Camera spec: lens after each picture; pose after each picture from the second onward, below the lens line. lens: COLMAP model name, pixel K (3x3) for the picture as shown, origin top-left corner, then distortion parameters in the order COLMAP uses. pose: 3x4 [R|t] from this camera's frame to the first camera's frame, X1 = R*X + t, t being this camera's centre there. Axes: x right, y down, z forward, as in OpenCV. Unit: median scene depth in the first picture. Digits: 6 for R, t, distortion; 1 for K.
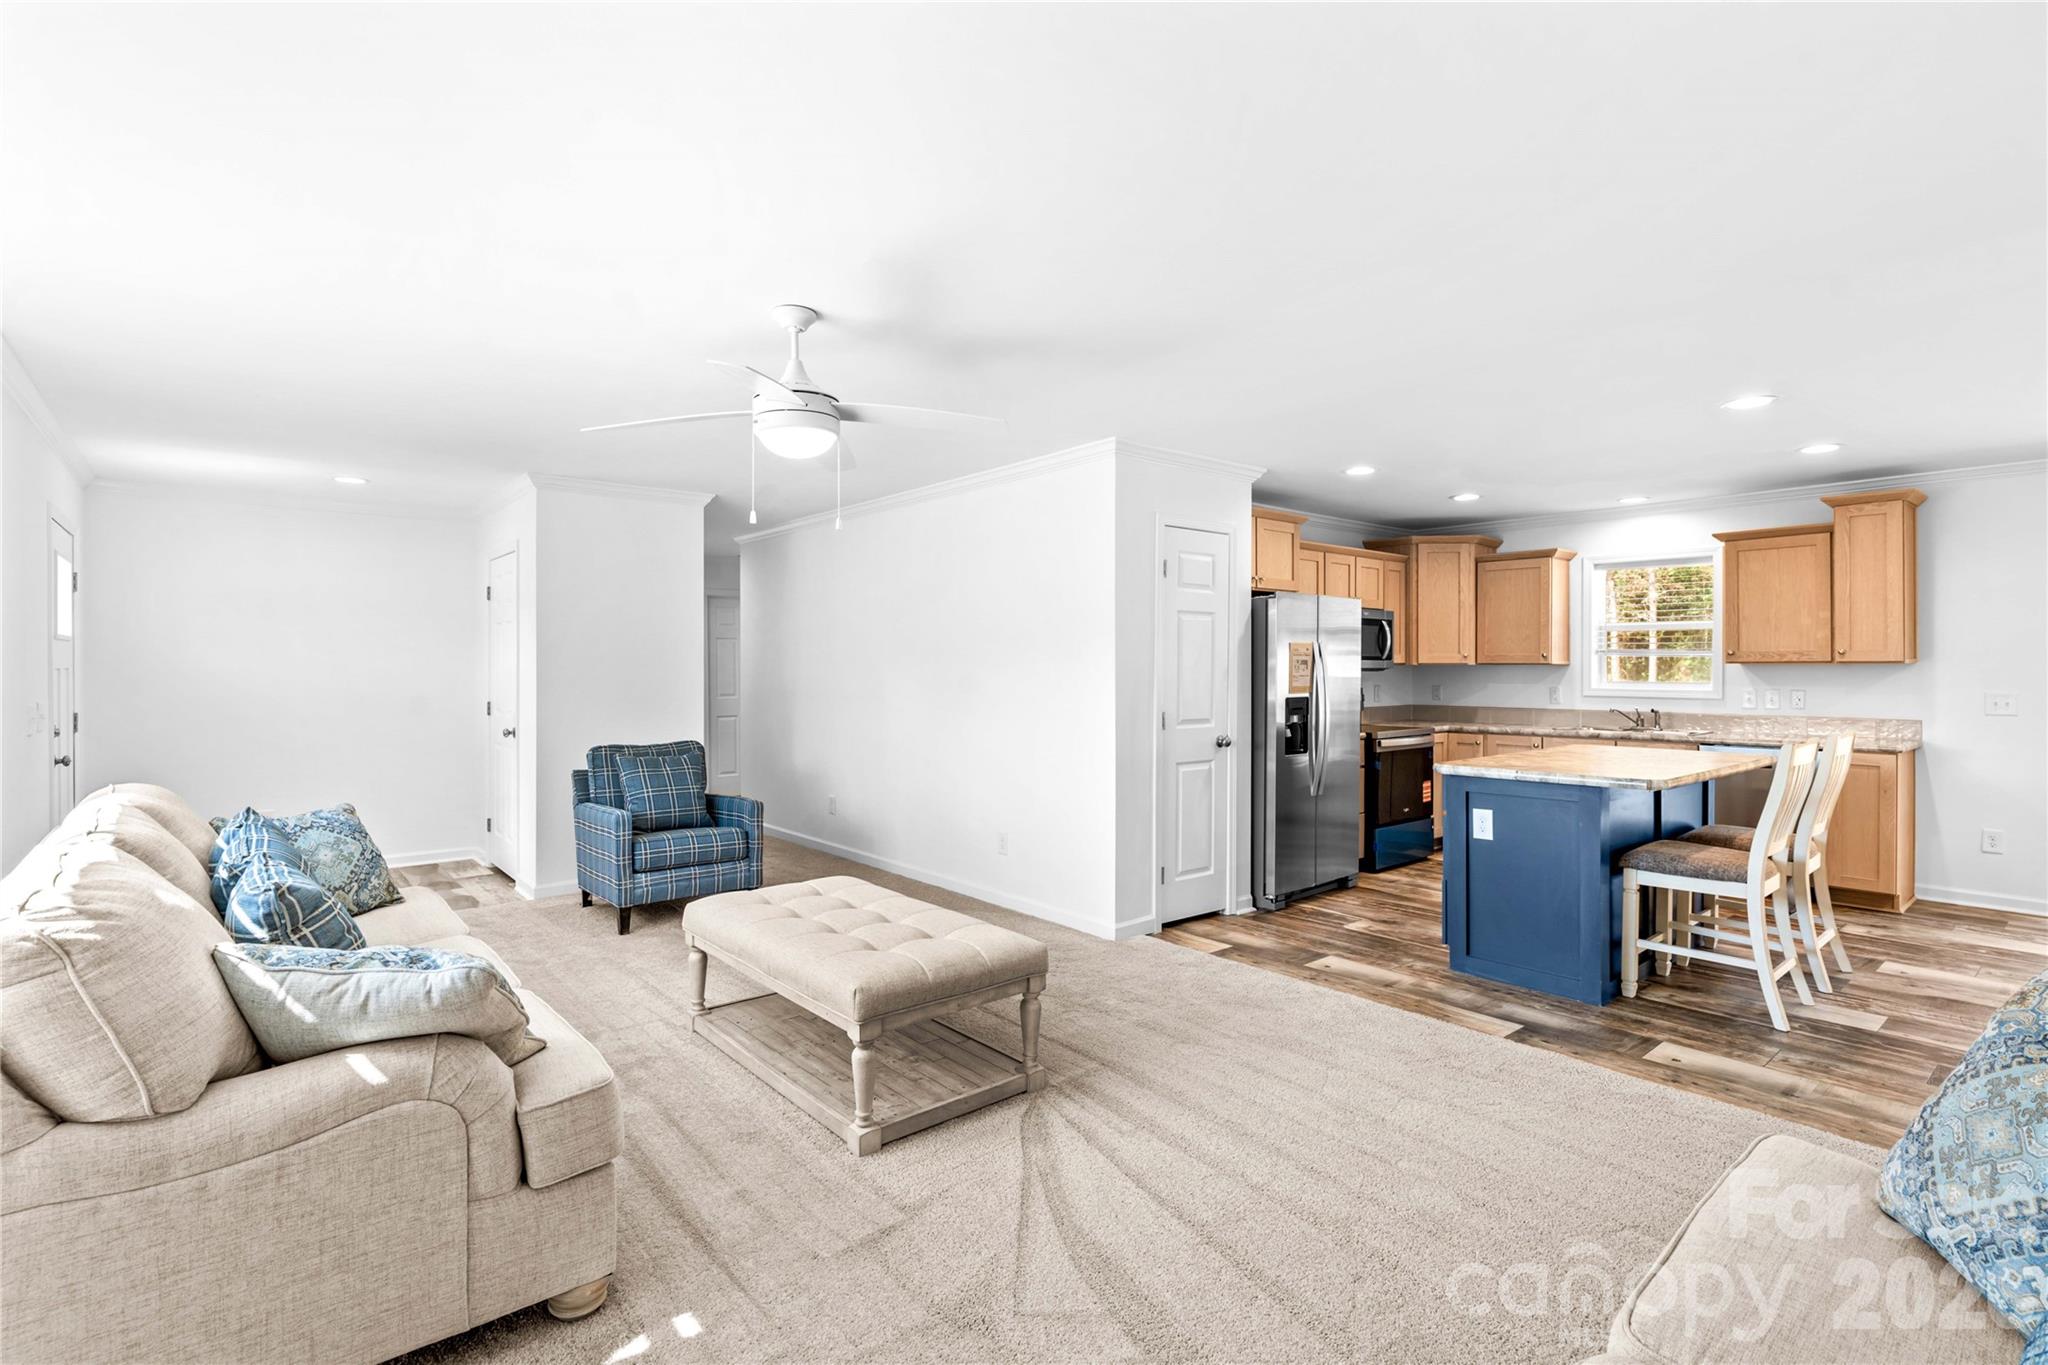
lens RADIAL K [[947.3, 0, 1083.7], [0, 947.3, 669.9], [0, 0, 1]] dist [-0.009266, 0.000211]
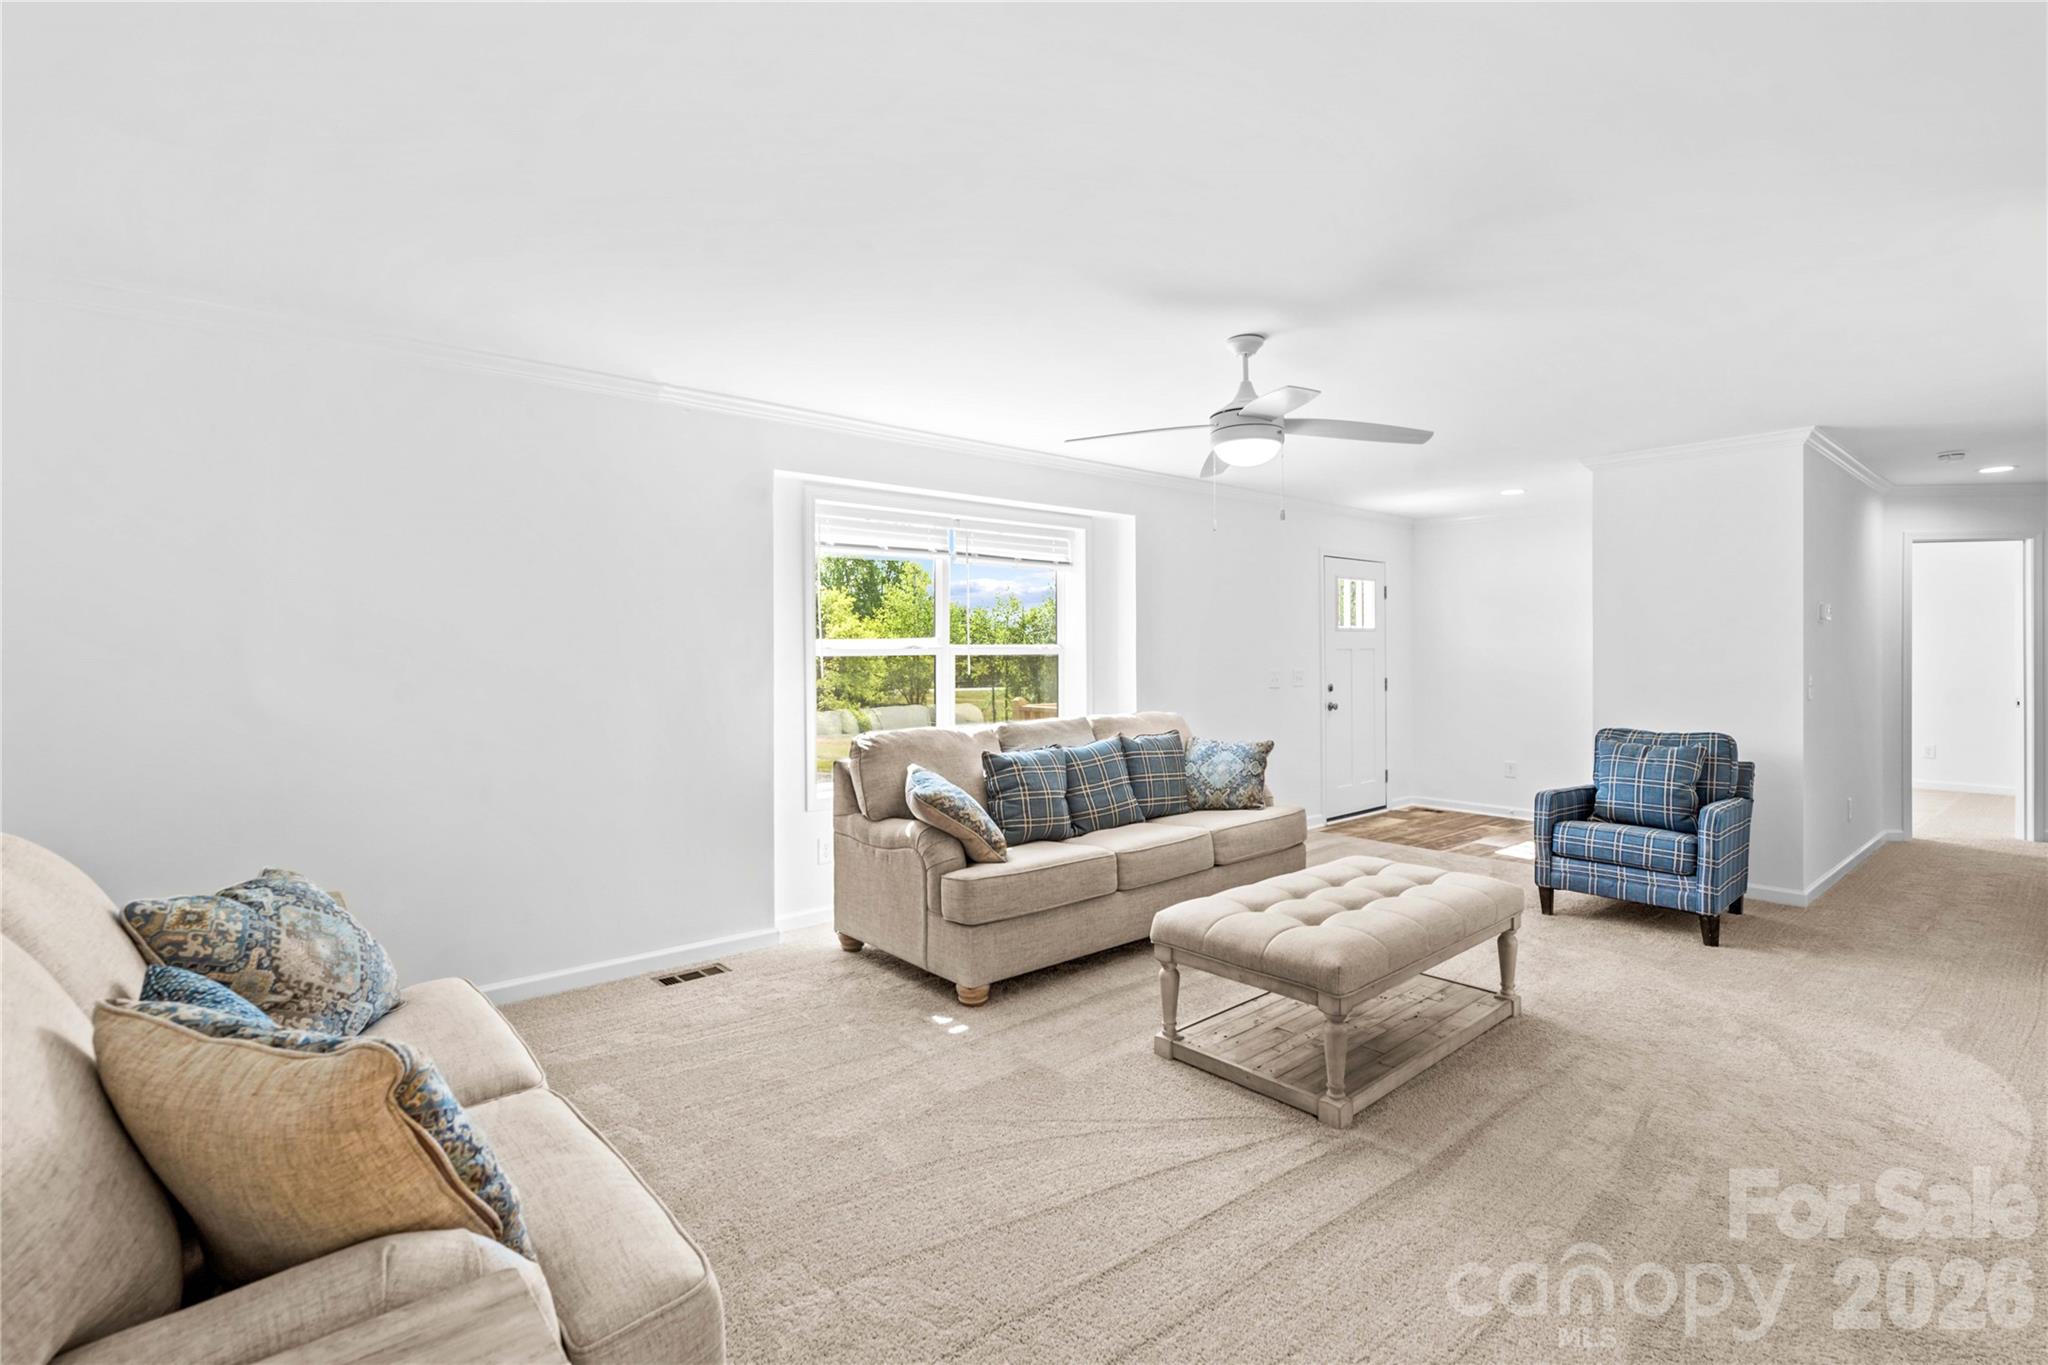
lens RADIAL K [[947.3, 0, 998.7], [0, 947.3, 652.3], [0, 0, 1]] dist [-0.009266, 0.000211]
pose [[-0.020884, 0.003314, -0.999776, 0.453806], [0.002679, 0.999991, 0.003258, -0.001901], [0.999778, -0.002610, -0.020893, 0.382237]]
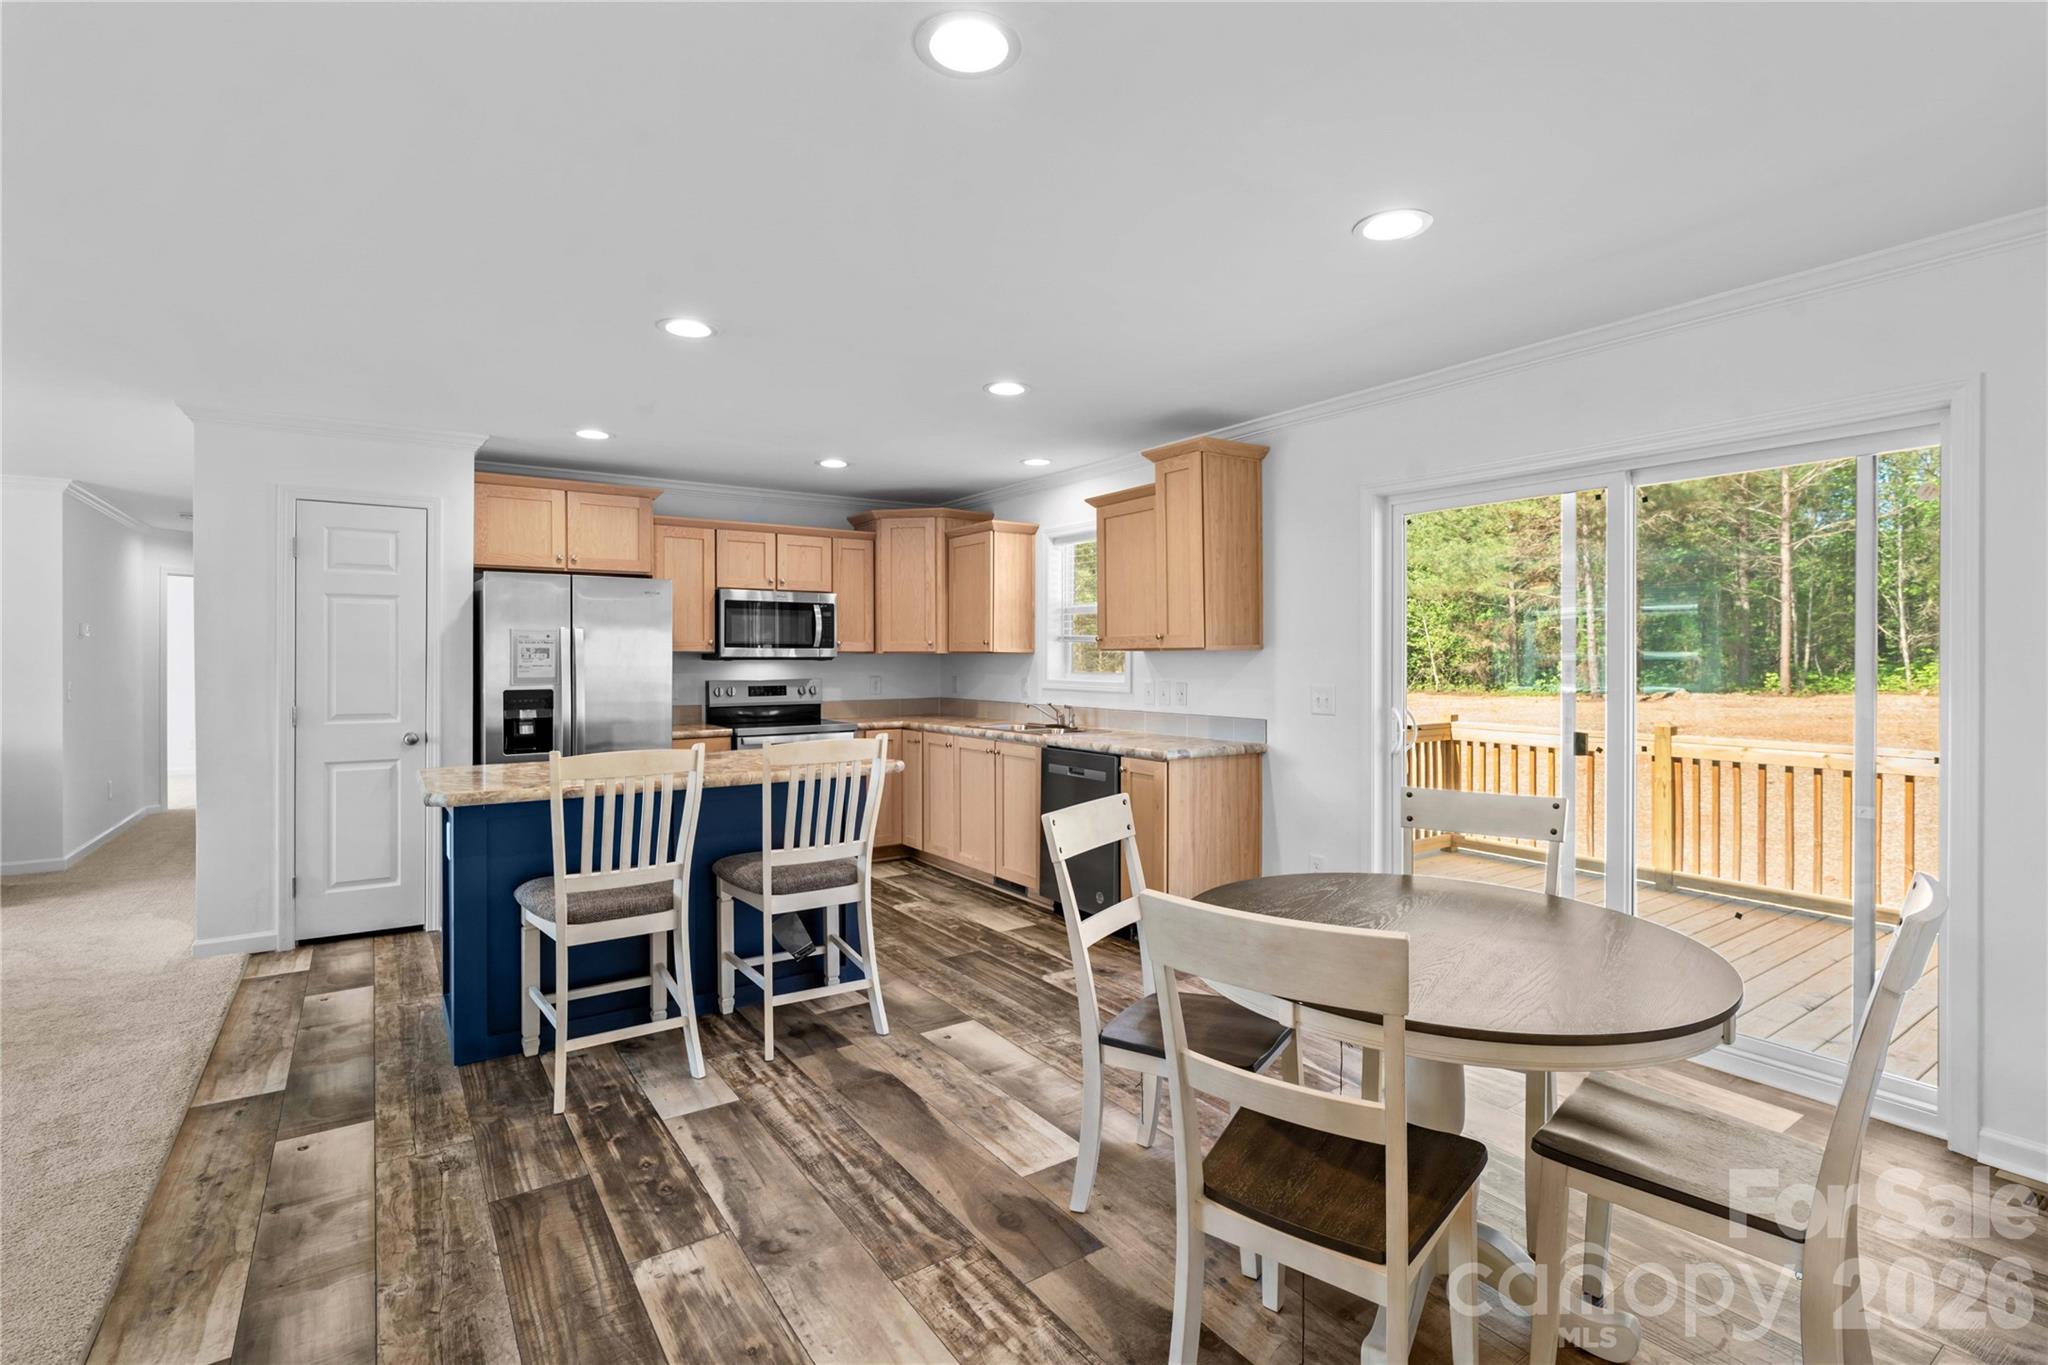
lens RADIAL K [[947.3, 0, 1050.4], [0, 947.3, 660.4], [0, 0, 1]] dist [-0.009266, 0.000211]
pose [[0.995098, -0.000859, -0.098888, 0.791054], [0.001150, 0.999995, 0.002880, -0.000956], [0.098885, -0.002980, 0.995094, 0.159025]]
